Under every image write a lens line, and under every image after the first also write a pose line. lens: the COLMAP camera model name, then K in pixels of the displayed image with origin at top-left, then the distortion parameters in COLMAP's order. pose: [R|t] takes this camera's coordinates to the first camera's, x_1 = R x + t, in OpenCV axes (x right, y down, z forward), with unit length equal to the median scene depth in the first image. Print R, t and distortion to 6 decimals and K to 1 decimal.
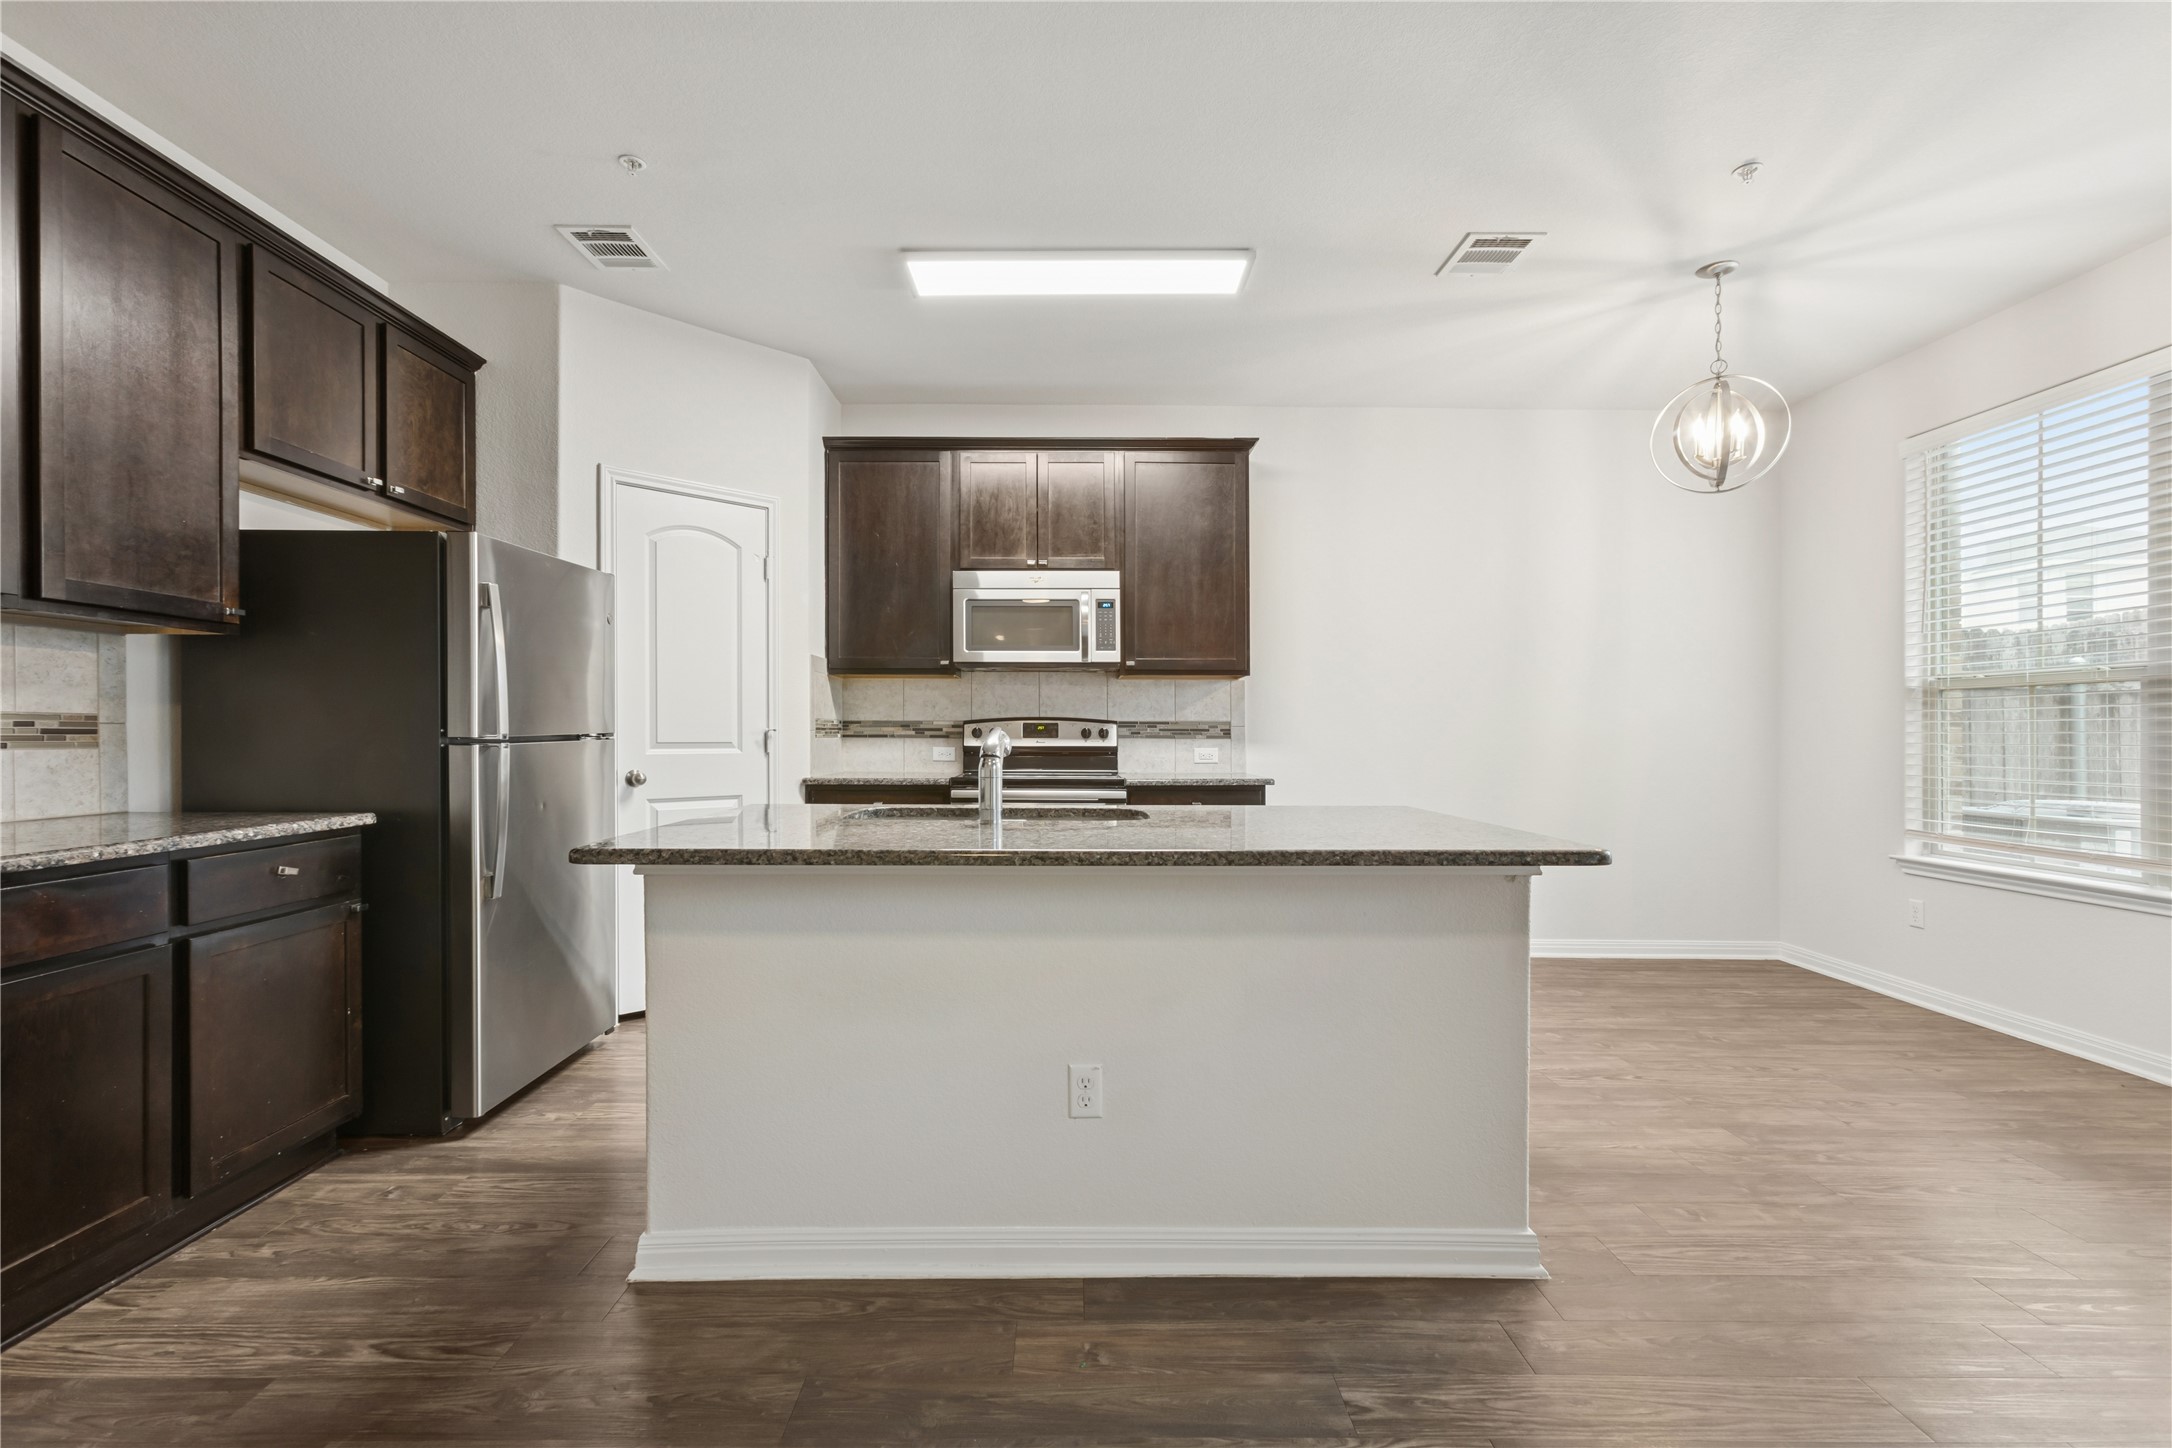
lens RADIAL K [[969.4, 0, 1083.1], [0, 969.4, 731.9], [0, 0, 1]] dist [0.003028, 0.000105]
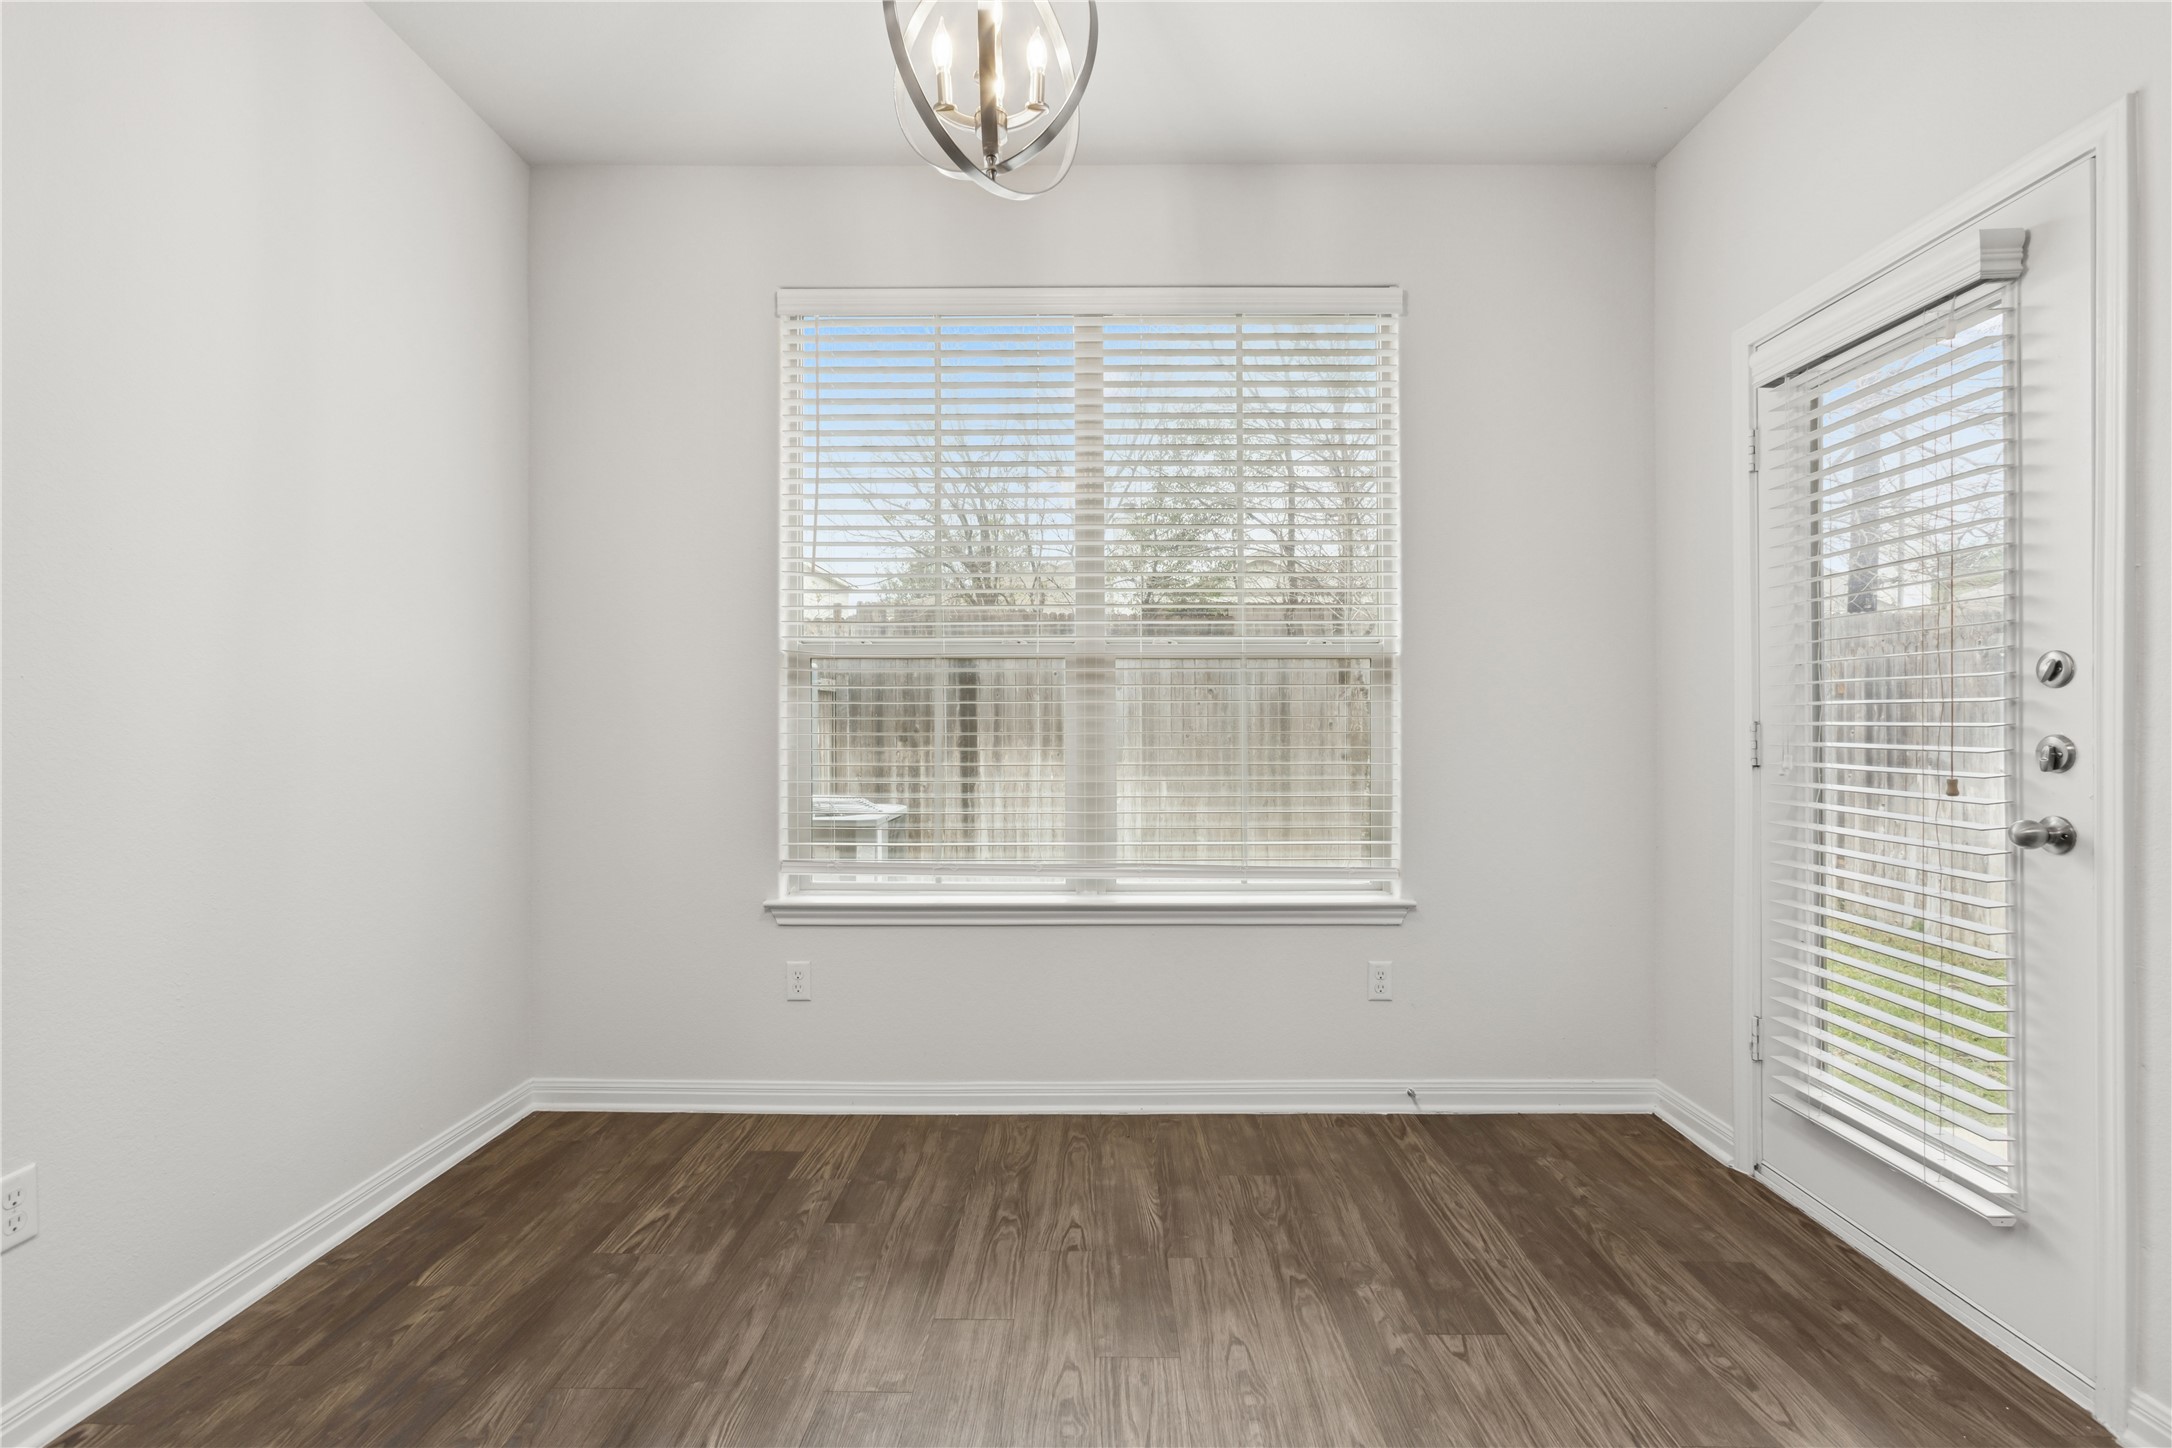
lens RADIAL K [[969.4, 0, 1086.3], [0, 969.4, 728.9], [0, 0, 1]] dist [0.003028, 0.000105]
pose [[0.021459, 0.017893, 0.999610, 0.212447], [-0.002179, 0.999838, -0.017850, 0.024893], [-0.999767, -0.001795, 0.021494, 0.933848]]
